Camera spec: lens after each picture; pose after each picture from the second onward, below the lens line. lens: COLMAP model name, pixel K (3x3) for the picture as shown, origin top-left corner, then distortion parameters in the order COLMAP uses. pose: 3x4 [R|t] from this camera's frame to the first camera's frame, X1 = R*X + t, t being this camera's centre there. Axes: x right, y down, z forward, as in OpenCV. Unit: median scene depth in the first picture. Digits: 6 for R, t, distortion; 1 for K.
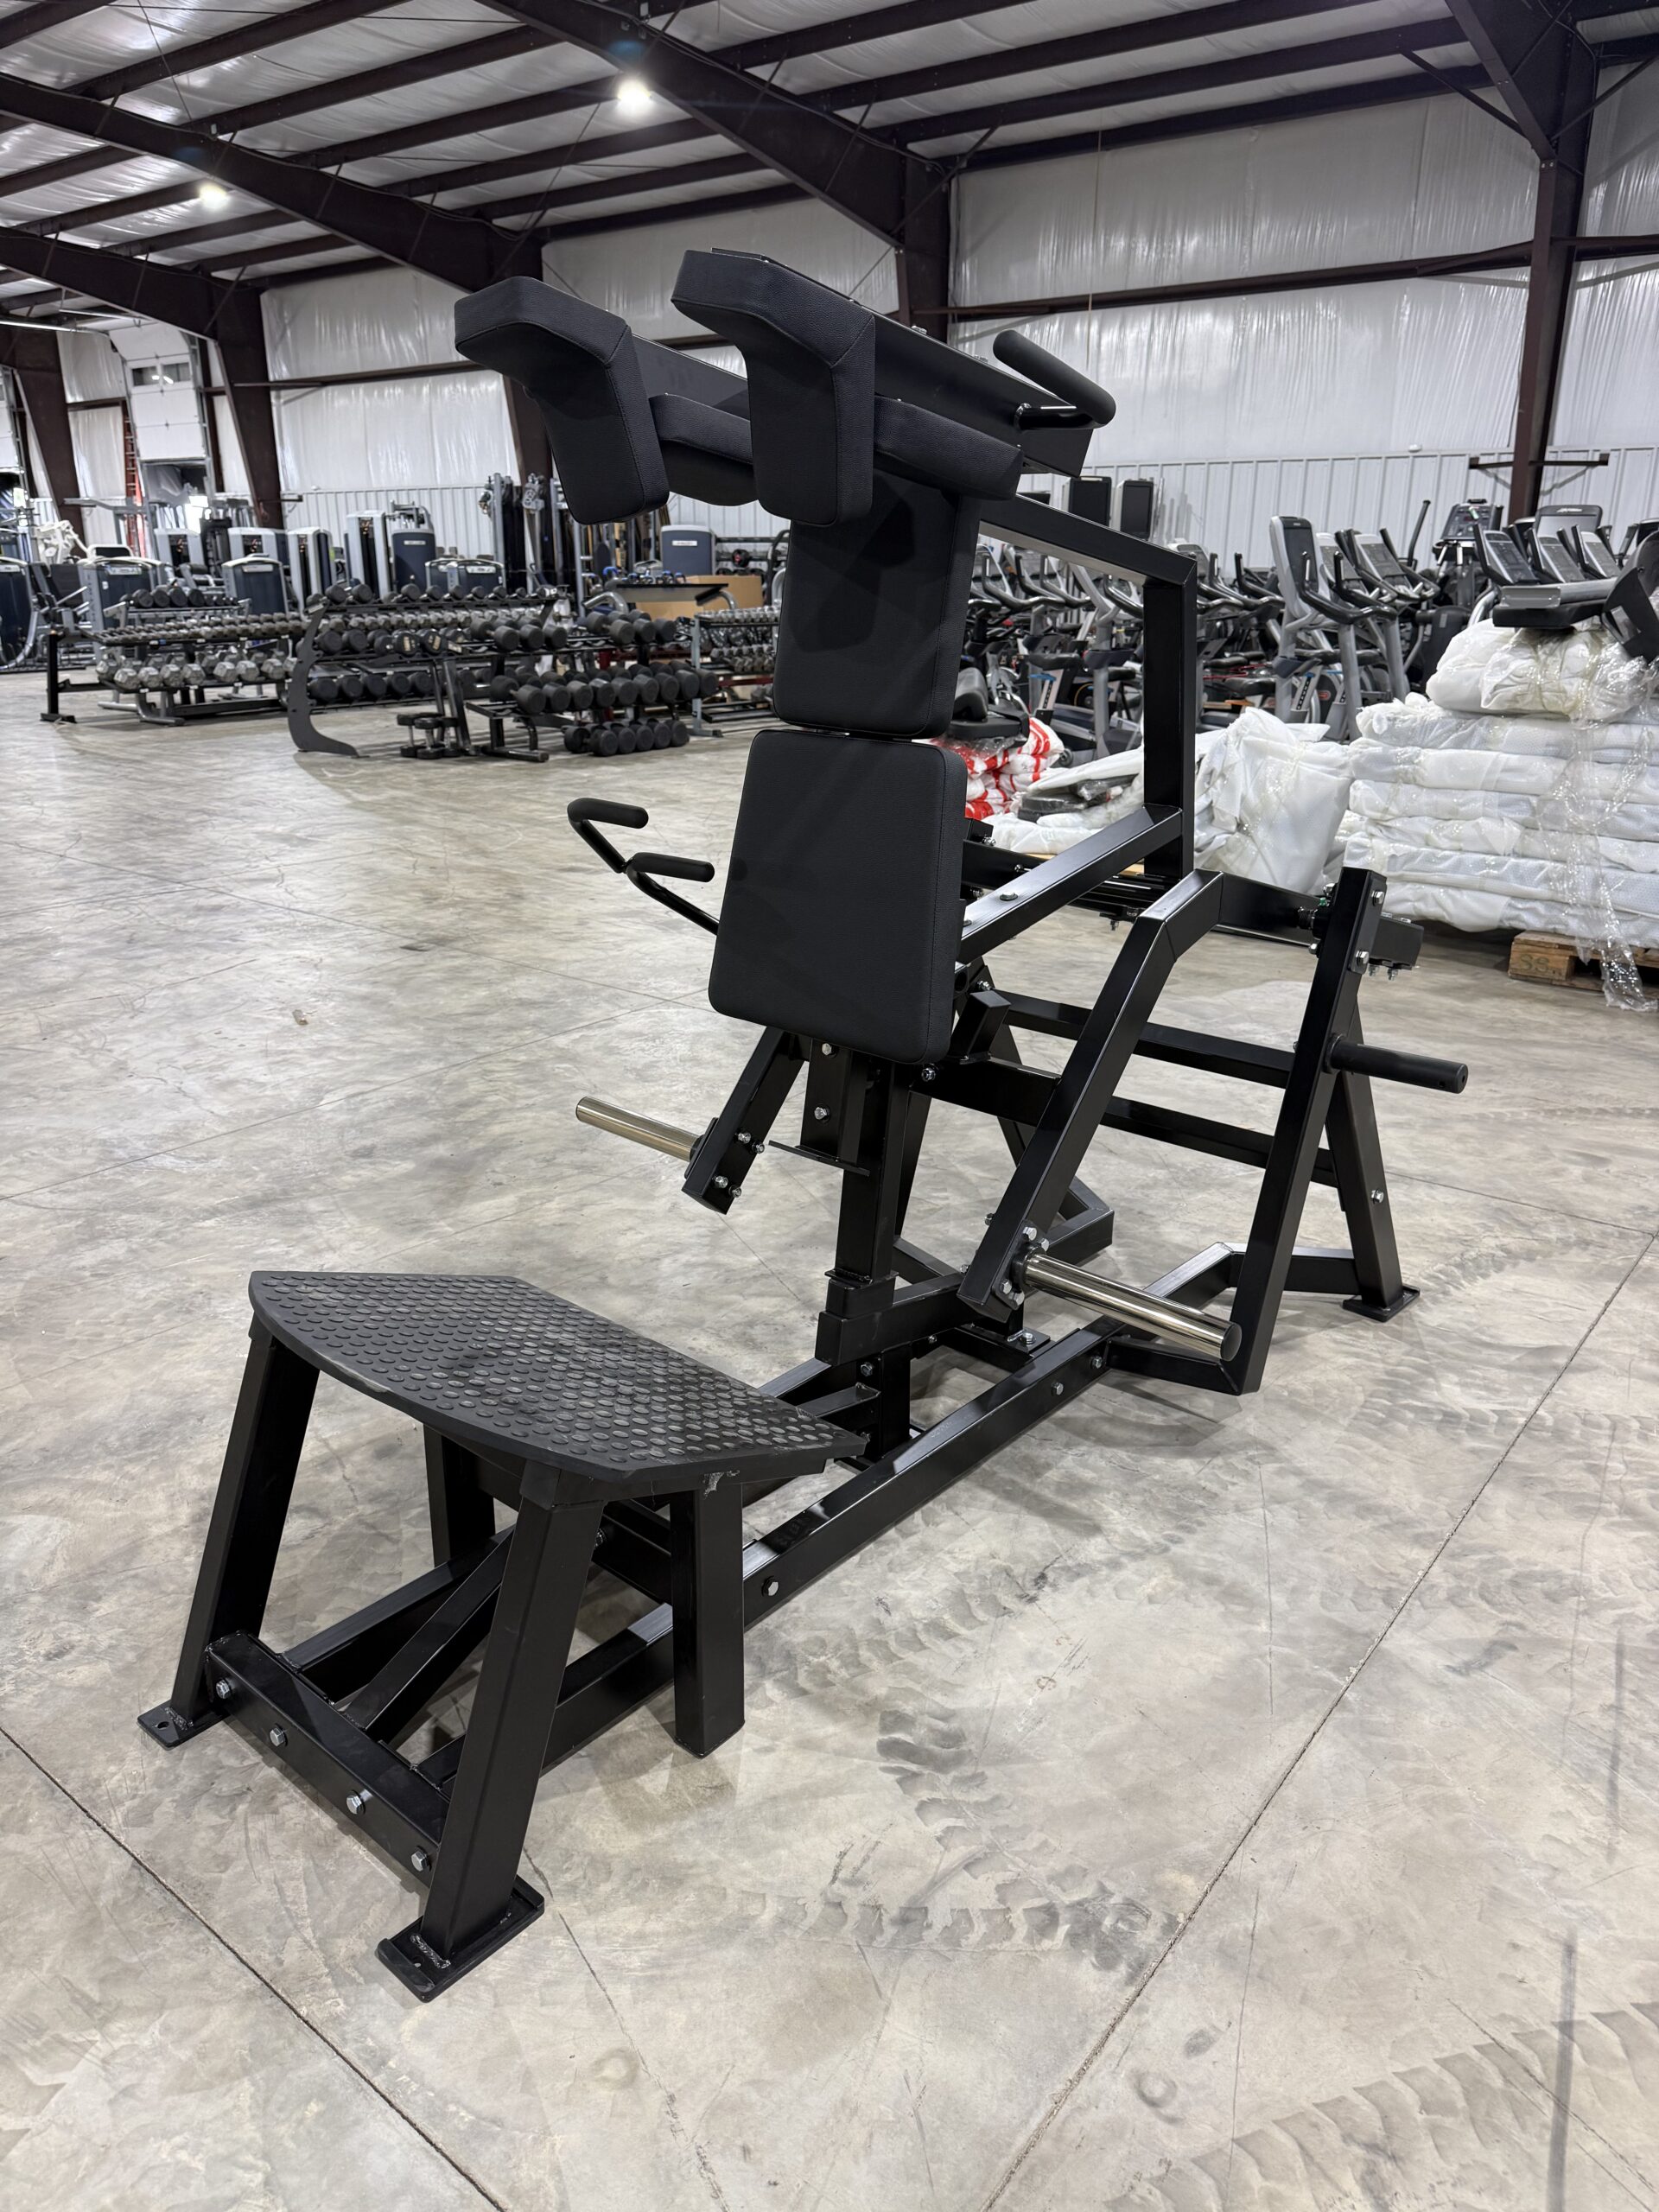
lens RADIAL K [[1574.3, 0, 815.7], [0, 1574.3, 1111.7], [0, 0, 1]] dist [0.037188, -0.068956]
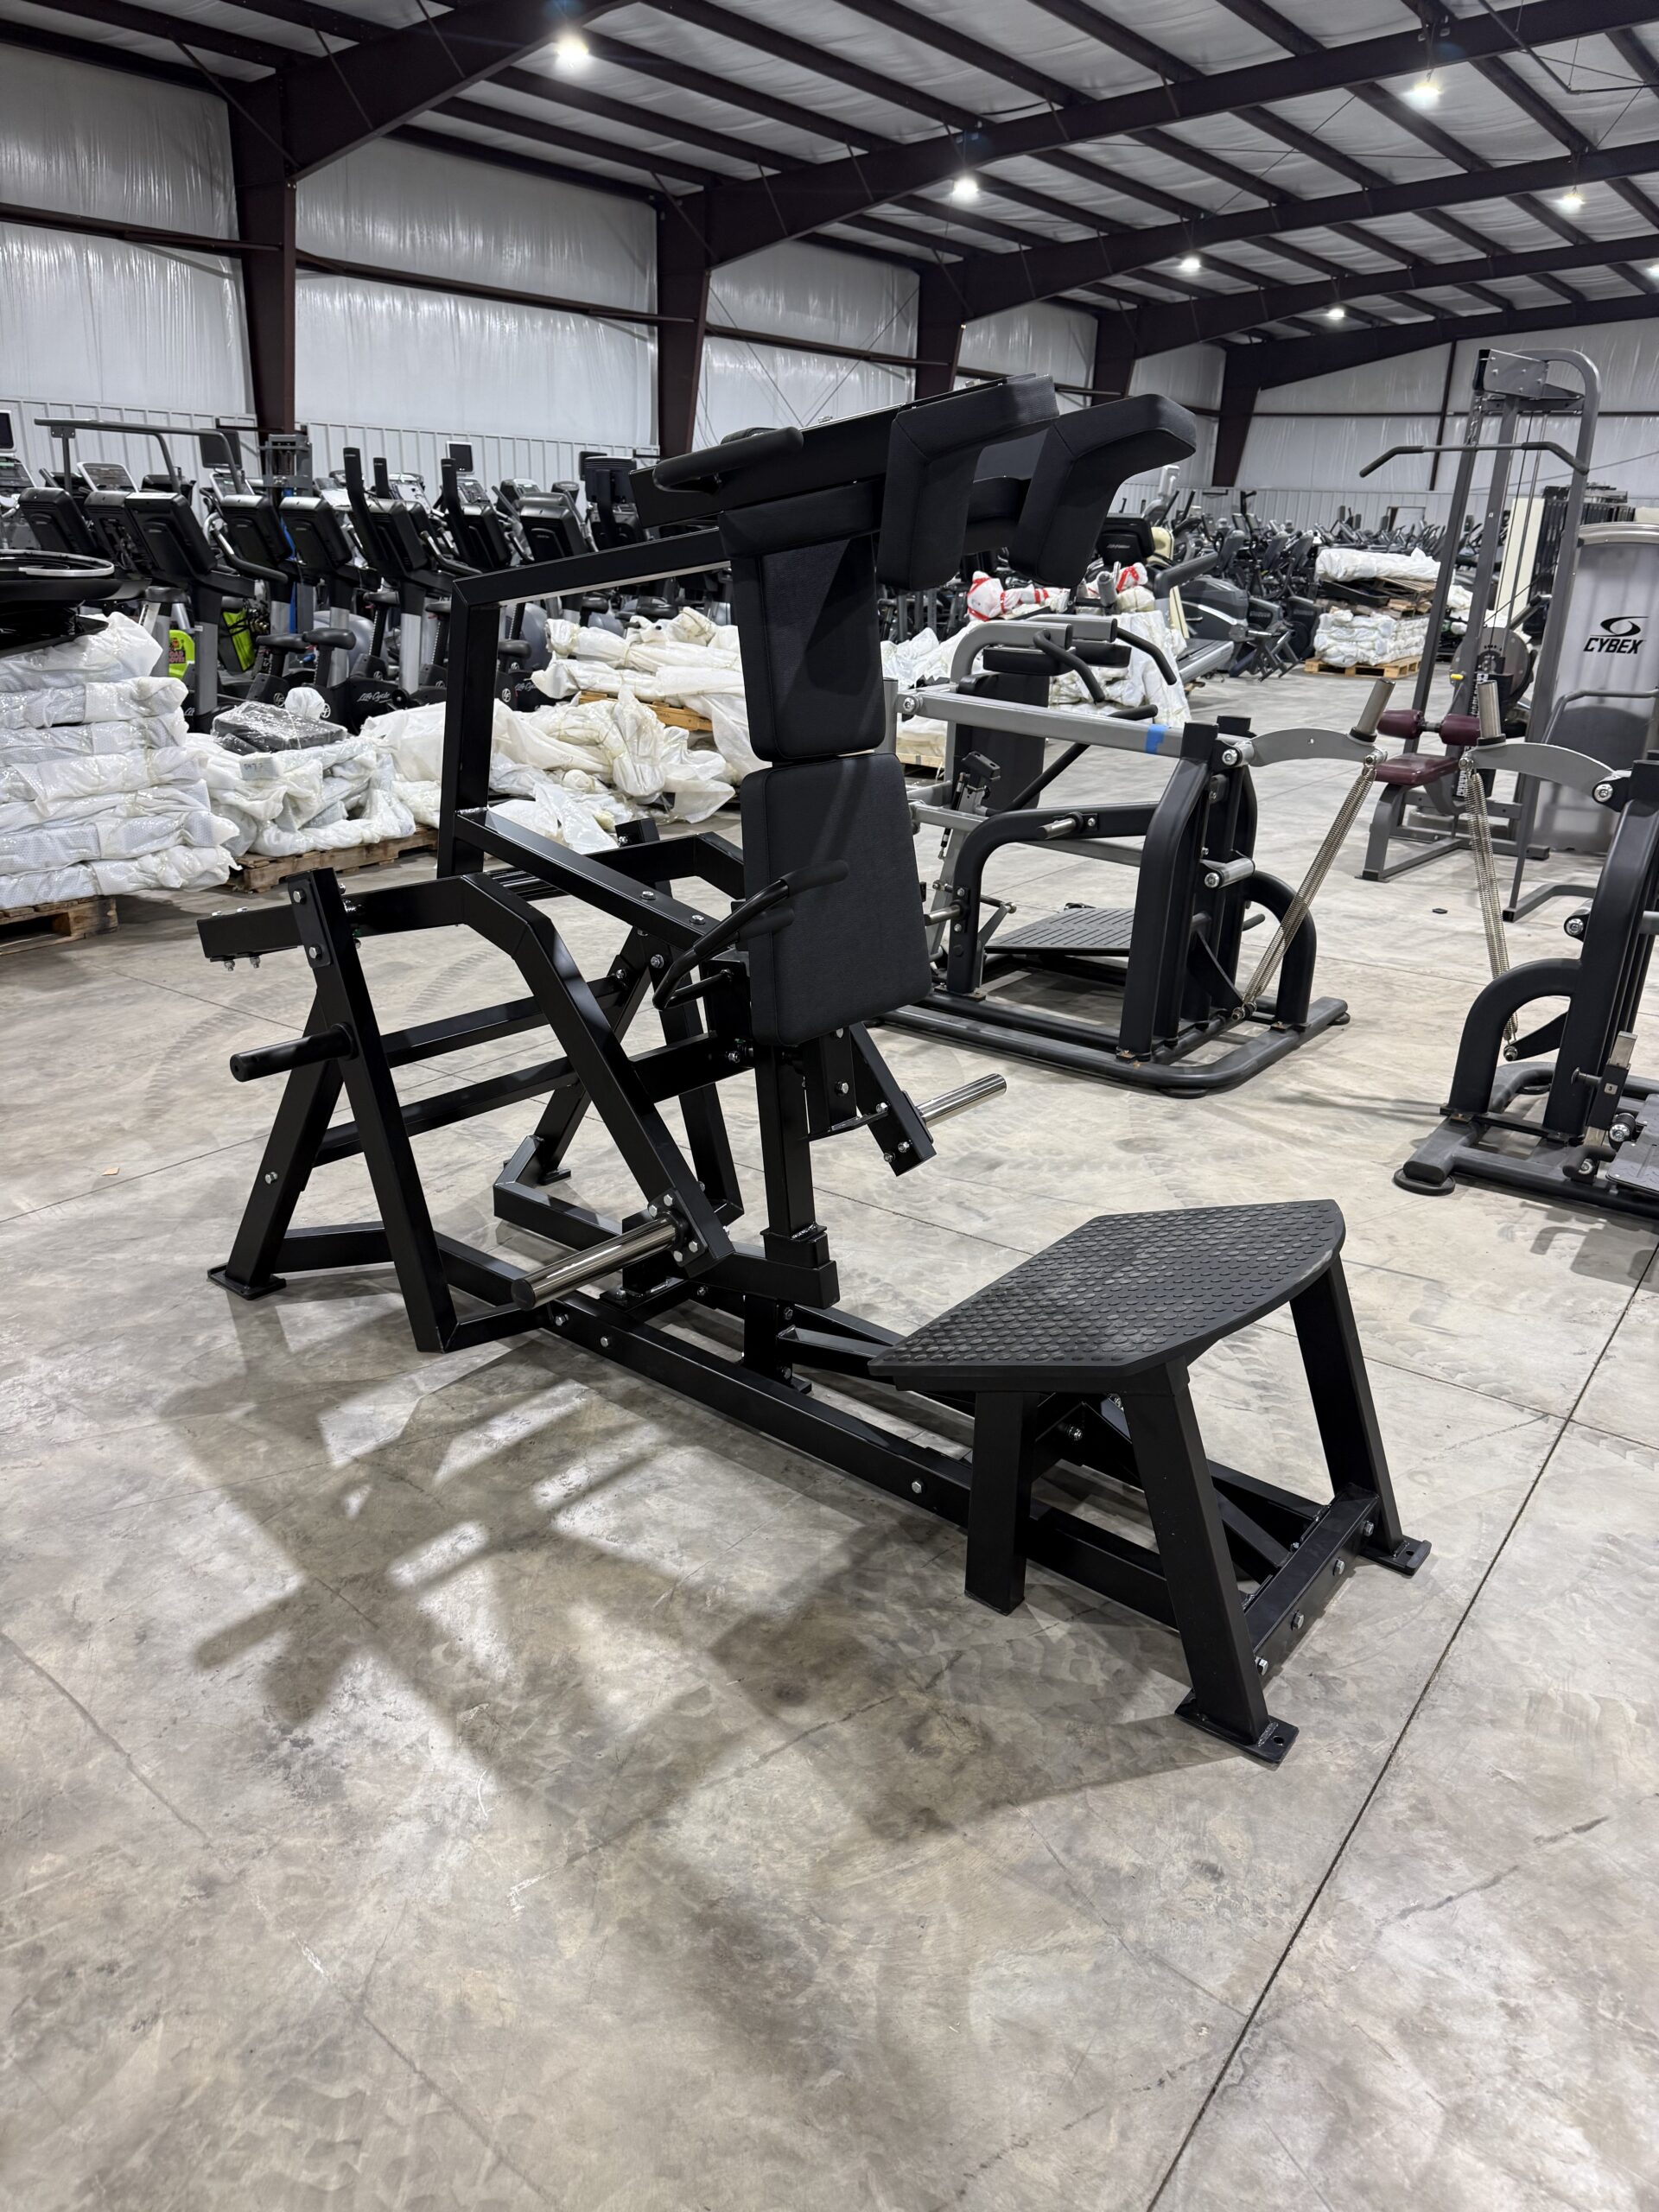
lens RADIAL K [[1416.7, 0, 836.9], [0, 1416.7, 1188.9], [0, 0, 1]] dist [0.035186, -0.041060]
pose [[-0.057817, -0.417207, 0.906971, -0.356194], [0.295398, 0.860660, 0.414734, -0.137351], [-0.953623, 0.291896, 0.073481, 0.348967]]
